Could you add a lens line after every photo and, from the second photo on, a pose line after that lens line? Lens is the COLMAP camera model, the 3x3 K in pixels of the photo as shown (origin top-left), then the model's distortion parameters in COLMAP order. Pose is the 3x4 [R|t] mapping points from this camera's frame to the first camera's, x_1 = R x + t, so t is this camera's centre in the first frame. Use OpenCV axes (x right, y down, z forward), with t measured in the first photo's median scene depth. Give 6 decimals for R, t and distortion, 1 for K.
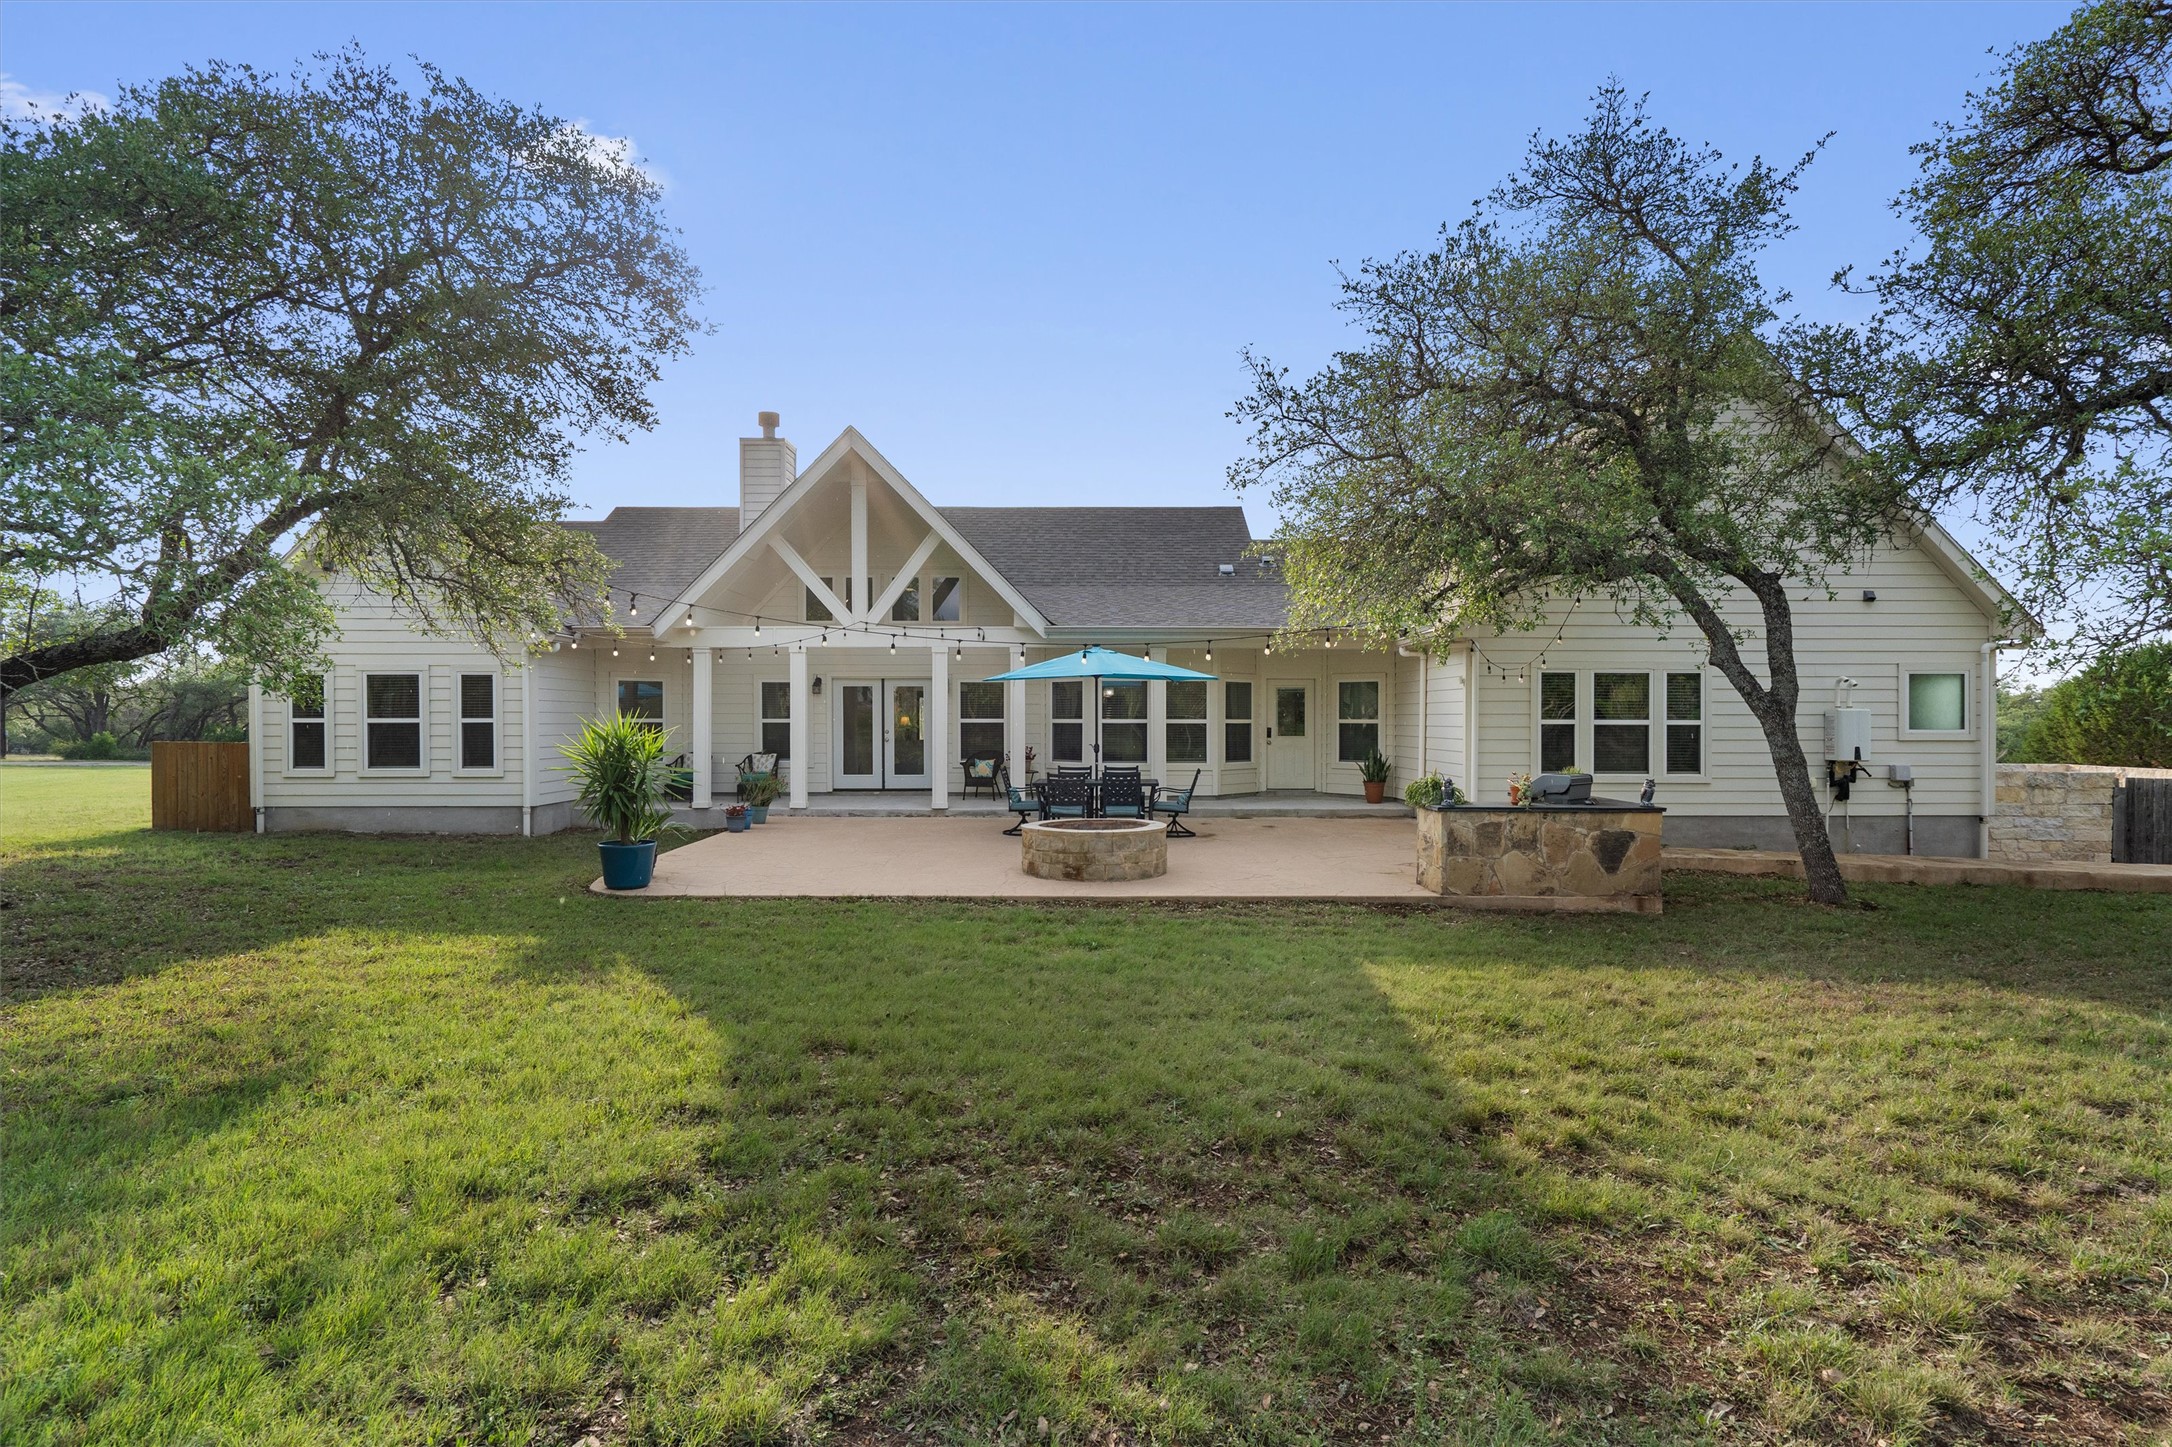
lens RADIAL K [[1034.5, 0, 1068.4], [0, 1034.5, 728.8], [0, 0, 1]] dist [-0.004168, 0.003503]
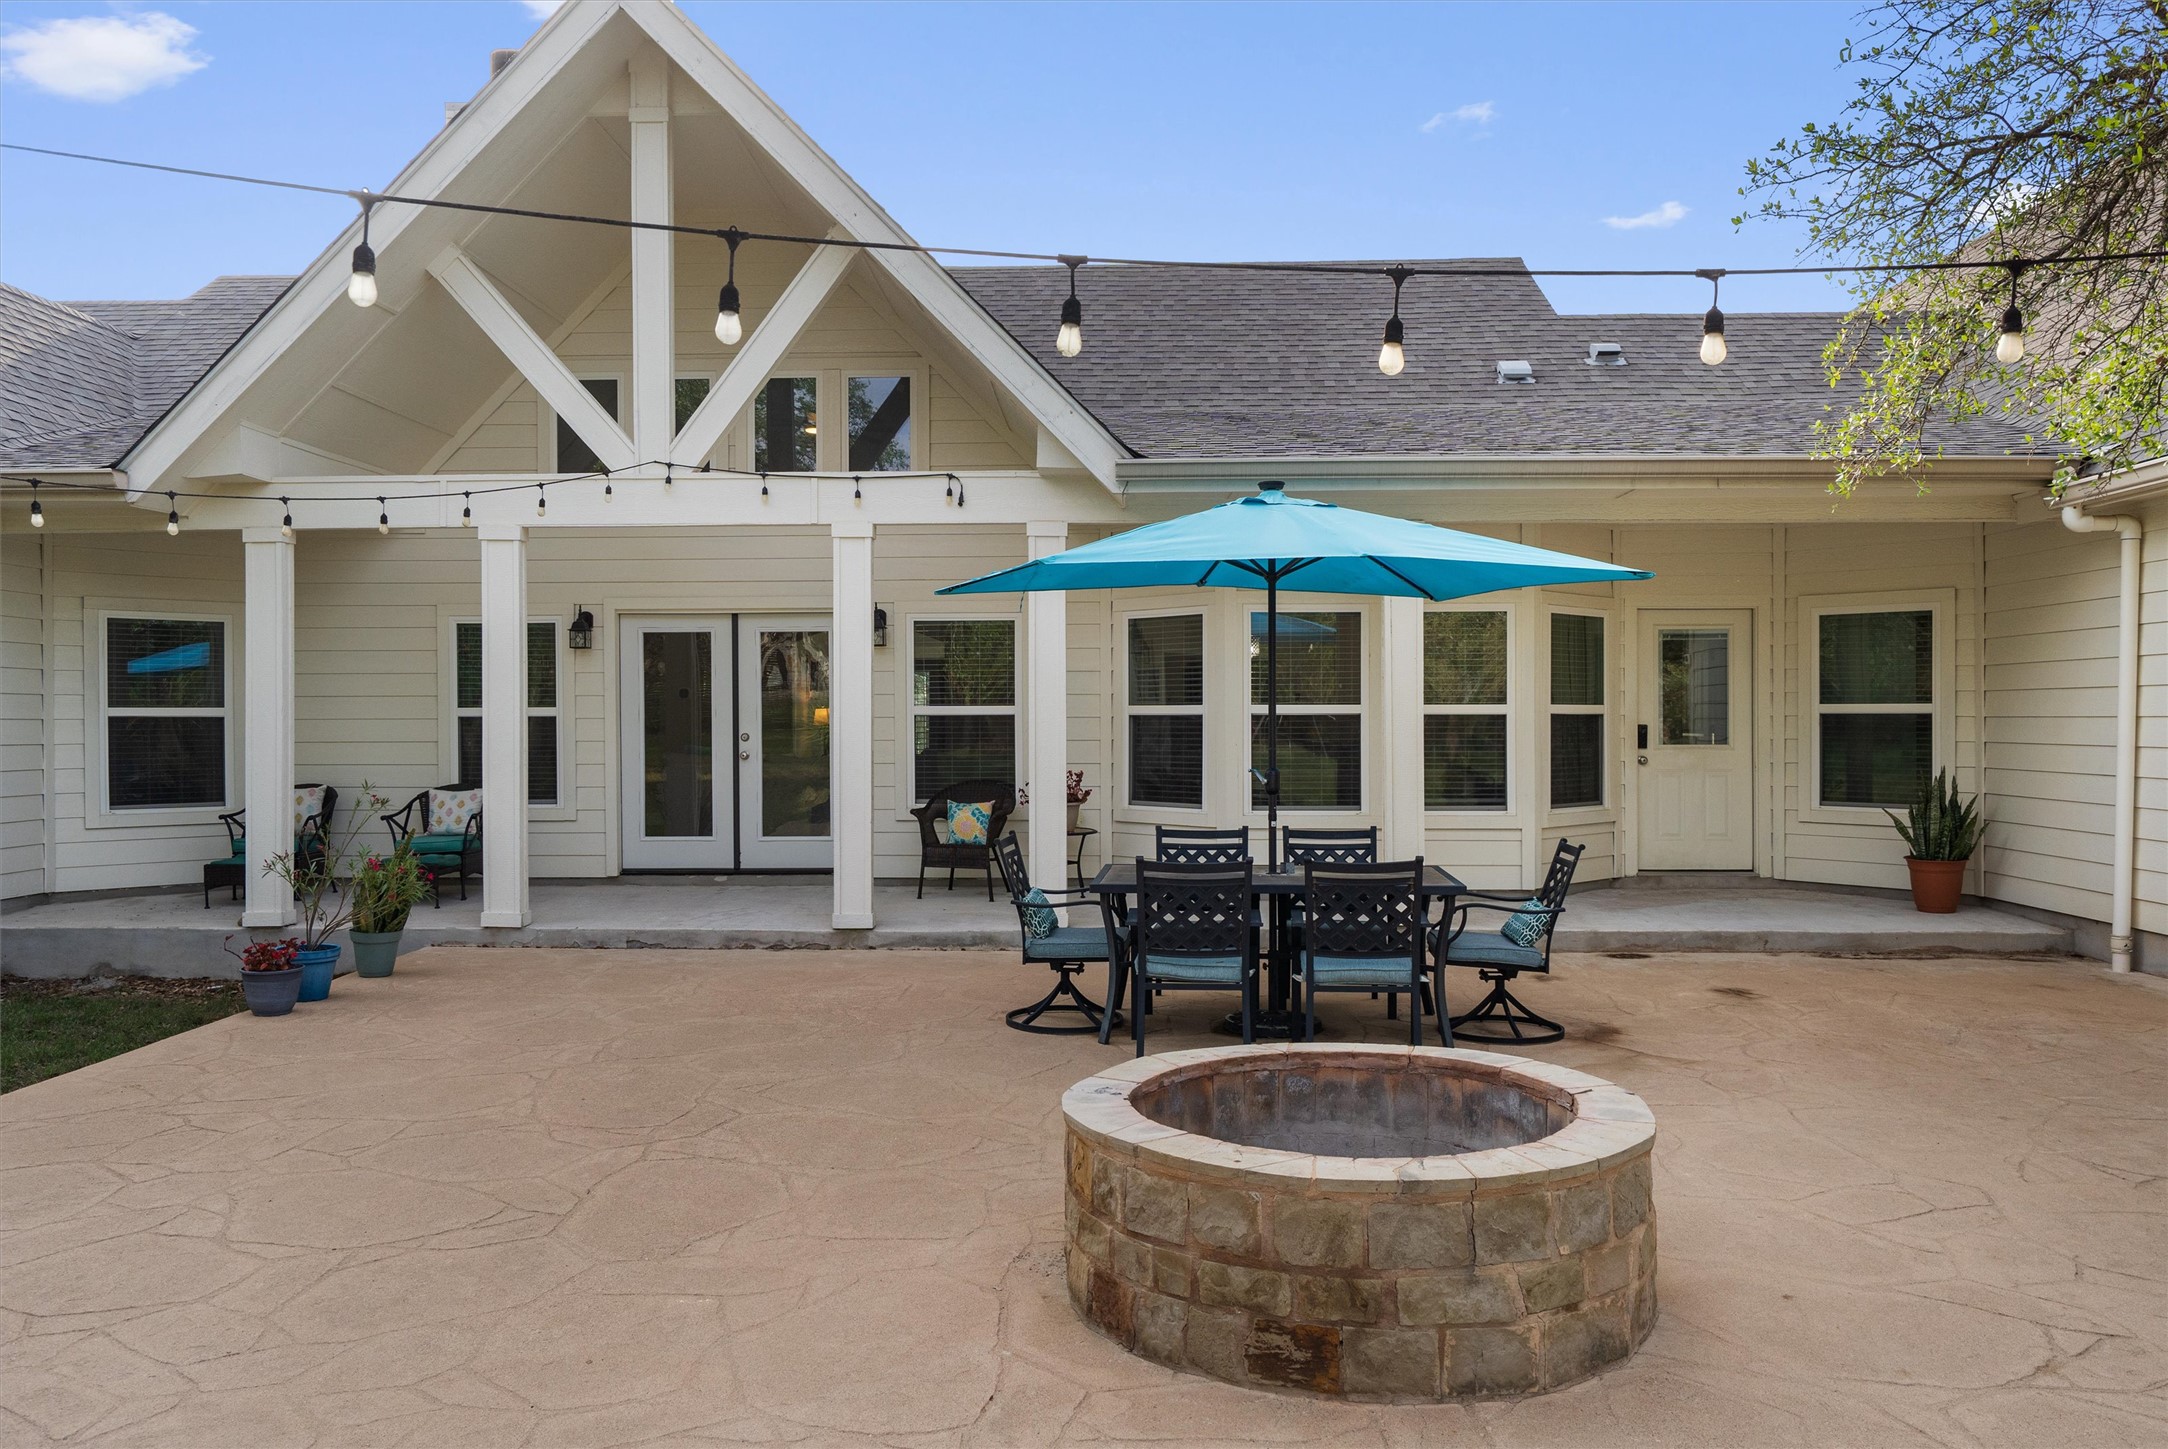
lens RADIAL K [[1592.1, 0, 1099.3], [0, 1592.1, 726.9], [0, 0, 1]] dist [0.001987, 0.005346]
pose [[0.999852, -0.002311, -0.017040, -0.017535], [0.002225, 0.999985, -0.005030, 0.002829], [0.017052, 0.004991, 0.999842, 0.365049]]
